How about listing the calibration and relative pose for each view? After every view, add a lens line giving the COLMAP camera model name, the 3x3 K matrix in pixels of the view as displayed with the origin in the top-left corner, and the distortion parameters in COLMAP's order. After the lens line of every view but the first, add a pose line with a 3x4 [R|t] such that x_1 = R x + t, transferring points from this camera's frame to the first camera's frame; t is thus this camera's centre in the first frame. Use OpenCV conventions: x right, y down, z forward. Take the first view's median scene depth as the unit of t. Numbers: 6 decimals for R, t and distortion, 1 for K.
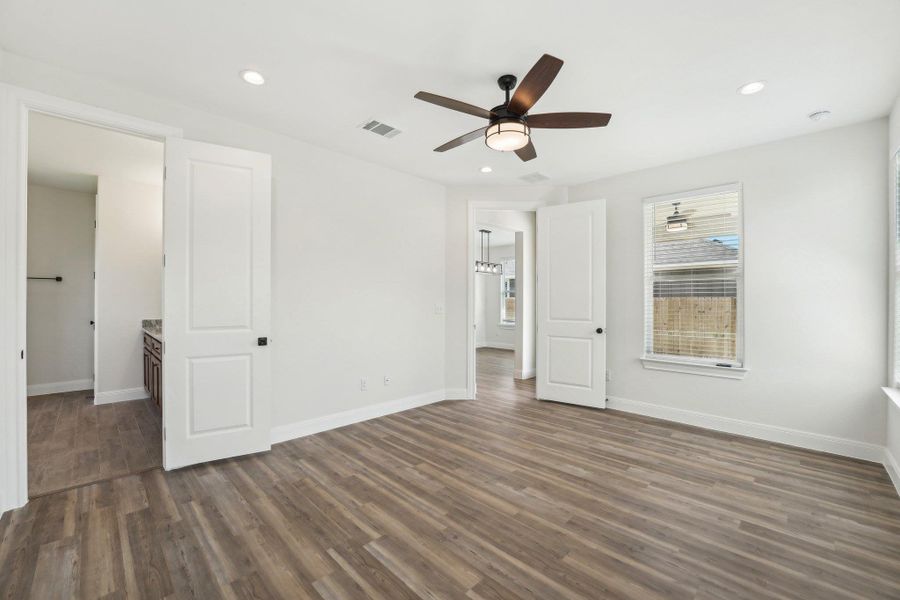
lens RADIAL K [[375.8, 0, 450.0], [0, 375.8, 300.0], [0, 0, 1]] dist [-0.018086, 0.000327]
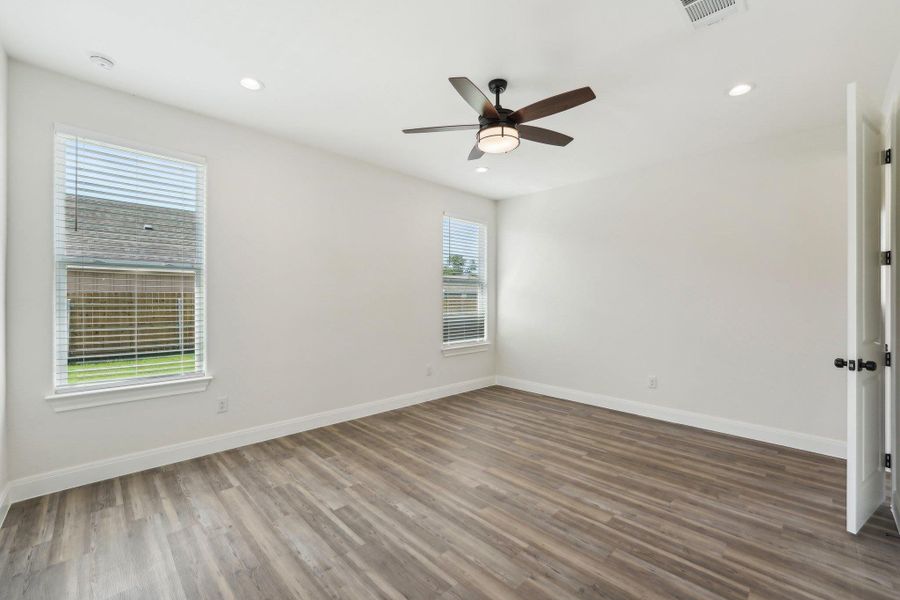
lens RADIAL K [[375.8, 0, 450.0], [0, 375.8, 300.0], [0, 0, 1]] dist [-0.018086, 0.000327]
pose [[-0.999810, -0.011874, 0.015485, 0.243506], [-0.011932, 0.999922, -0.003705, 0.007796], [-0.015440, -0.003889, -0.999873, 1.846399]]
